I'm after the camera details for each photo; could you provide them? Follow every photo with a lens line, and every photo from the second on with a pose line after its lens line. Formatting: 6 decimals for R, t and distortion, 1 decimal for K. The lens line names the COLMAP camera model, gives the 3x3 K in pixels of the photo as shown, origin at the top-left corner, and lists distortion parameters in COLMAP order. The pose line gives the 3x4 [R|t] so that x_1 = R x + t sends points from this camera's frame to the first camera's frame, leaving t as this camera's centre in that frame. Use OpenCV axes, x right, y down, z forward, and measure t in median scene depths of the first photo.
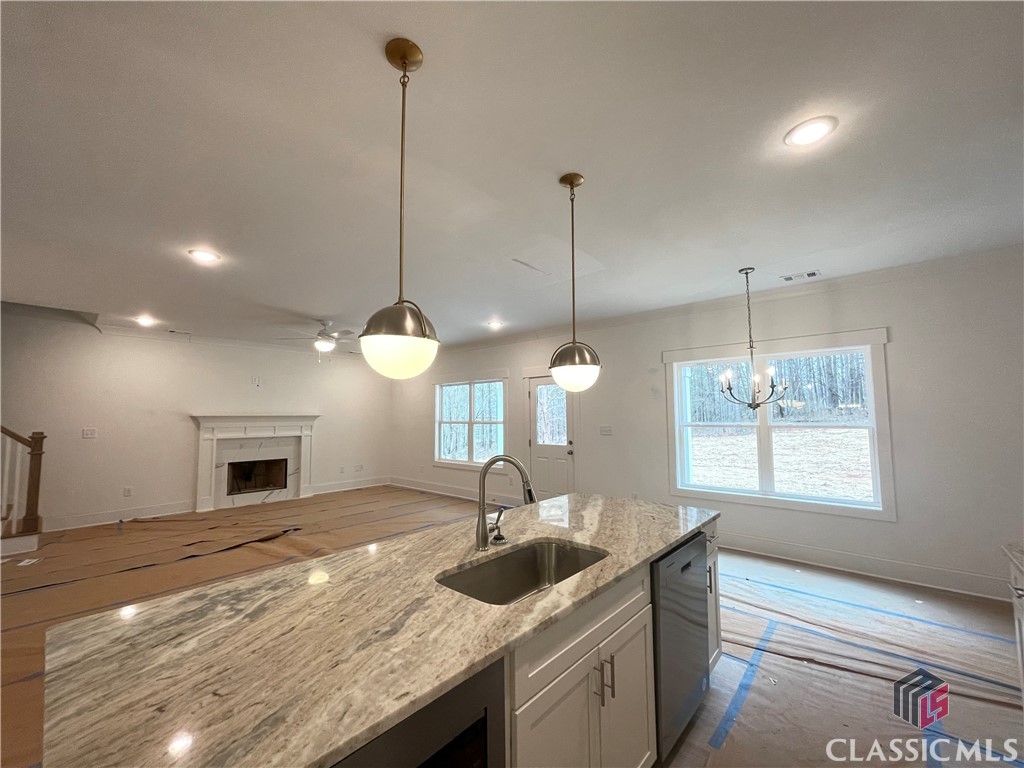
lens RADIAL K [[407.8, 0, 512.0], [0, 407.8, 384.0], [0, 0, 1]] dist [-0.019840, 0.000099]
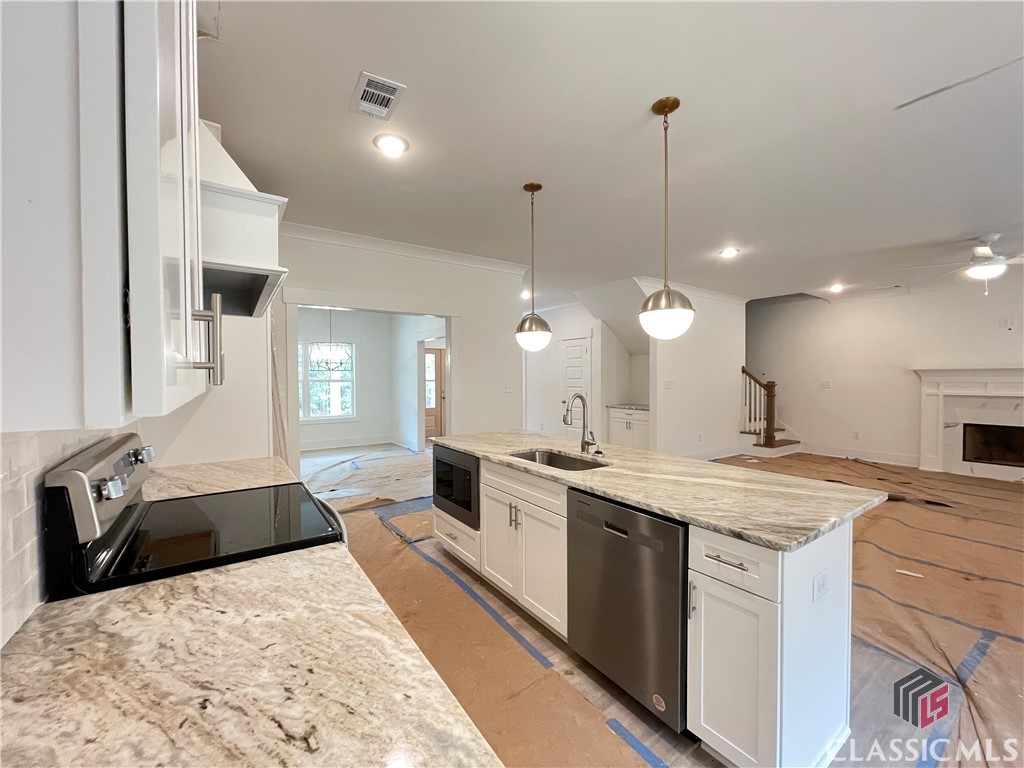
lens RADIAL K [[413.2, 0, 512.0], [0, 413.2, 384.0], [0, 0, 1]] dist [-0.000327, -0.000326]
pose [[-0.229580, 0.029564, -0.972841, 0.371423], [0.079240, 0.996788, 0.011591, 0.023650], [0.970059, -0.074427, -0.231186, 0.266643]]
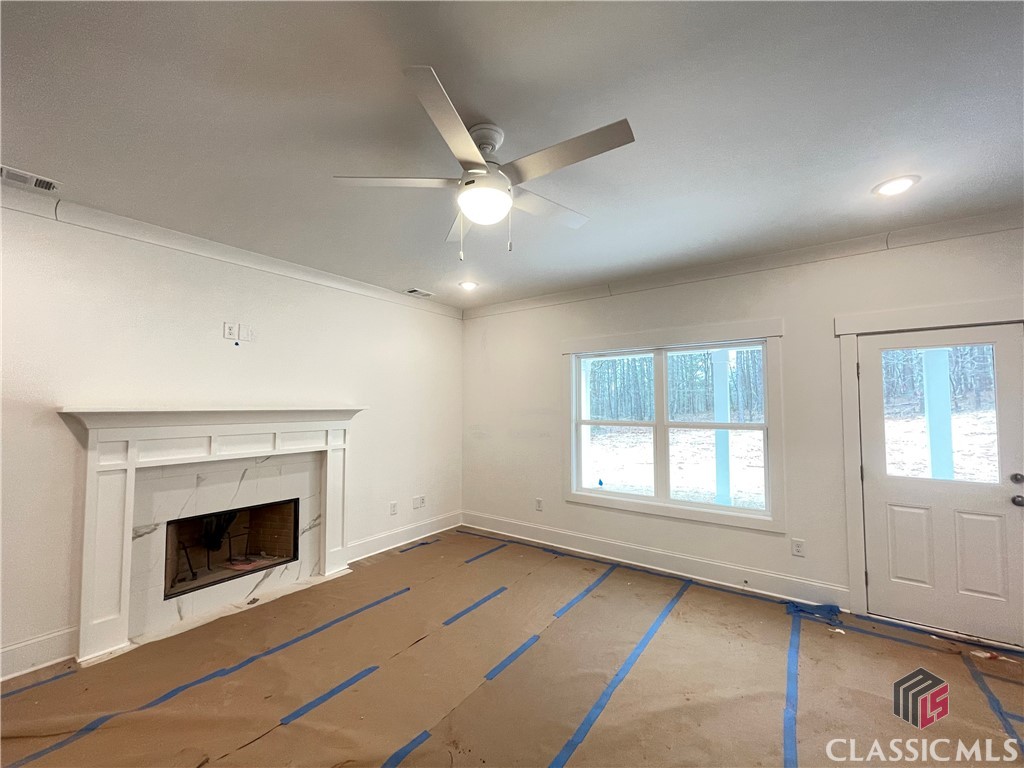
lens RADIAL K [[413.2, 0, 512.0], [0, 413.2, 384.0], [0, 0, 1]] dist [-0.000327, -0.000326]
pose [[0.995572, 0.011264, 0.093321, -0.377532], [-0.013781, 0.999557, 0.026375, 0.033469], [-0.092983, -0.027544, 0.995287, 0.528520]]
